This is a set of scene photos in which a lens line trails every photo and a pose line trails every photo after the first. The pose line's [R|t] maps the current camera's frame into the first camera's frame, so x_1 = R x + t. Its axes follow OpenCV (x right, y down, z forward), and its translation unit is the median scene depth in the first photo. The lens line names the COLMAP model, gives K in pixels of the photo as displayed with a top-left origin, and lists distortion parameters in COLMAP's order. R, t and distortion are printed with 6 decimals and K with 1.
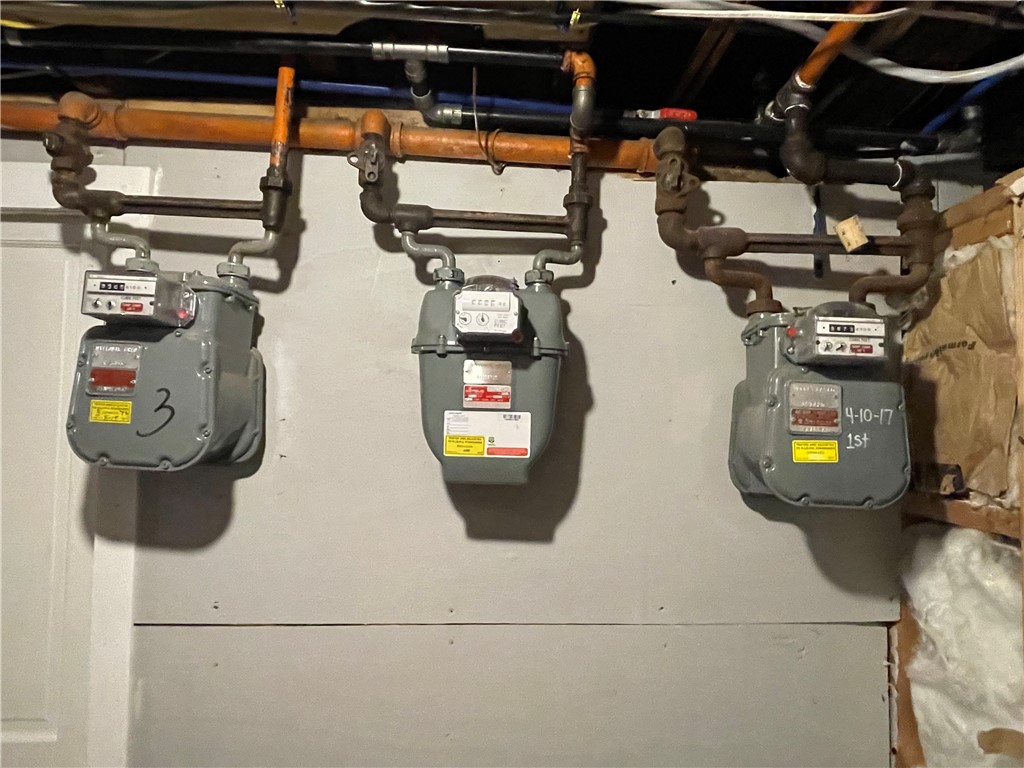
lens RADIAL K [[665.9, 0, 510.1], [0, 665.9, 379.6], [0, 0, 1]] dist [0.000380, 0.001309]
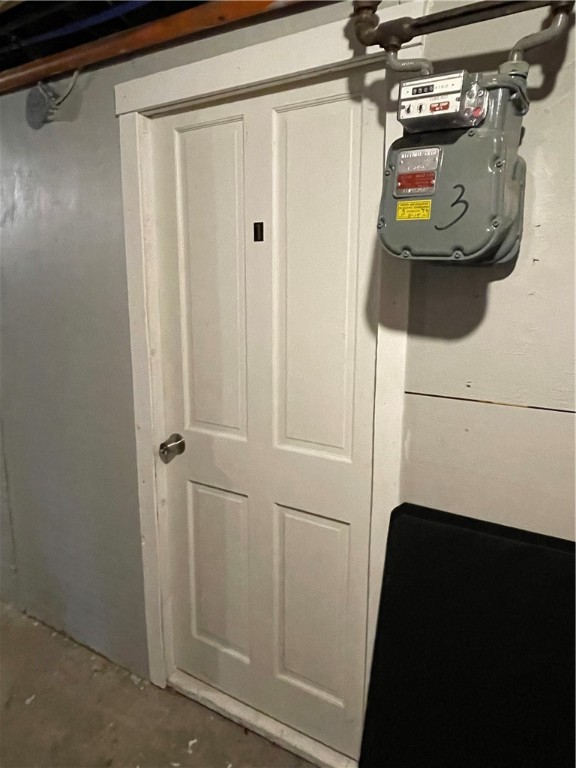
lens RADIAL K [[499.4, 0, 288.3], [0, 499.4, 385.2], [0, 0, 1]] dist [0.000380, 0.001309]
pose [[0.835754, 0.104845, -0.539001, -0.265727], [0.029944, 0.971439, 0.235391, 0.133784], [0.548287, -0.212869, 0.808745, 0.079614]]
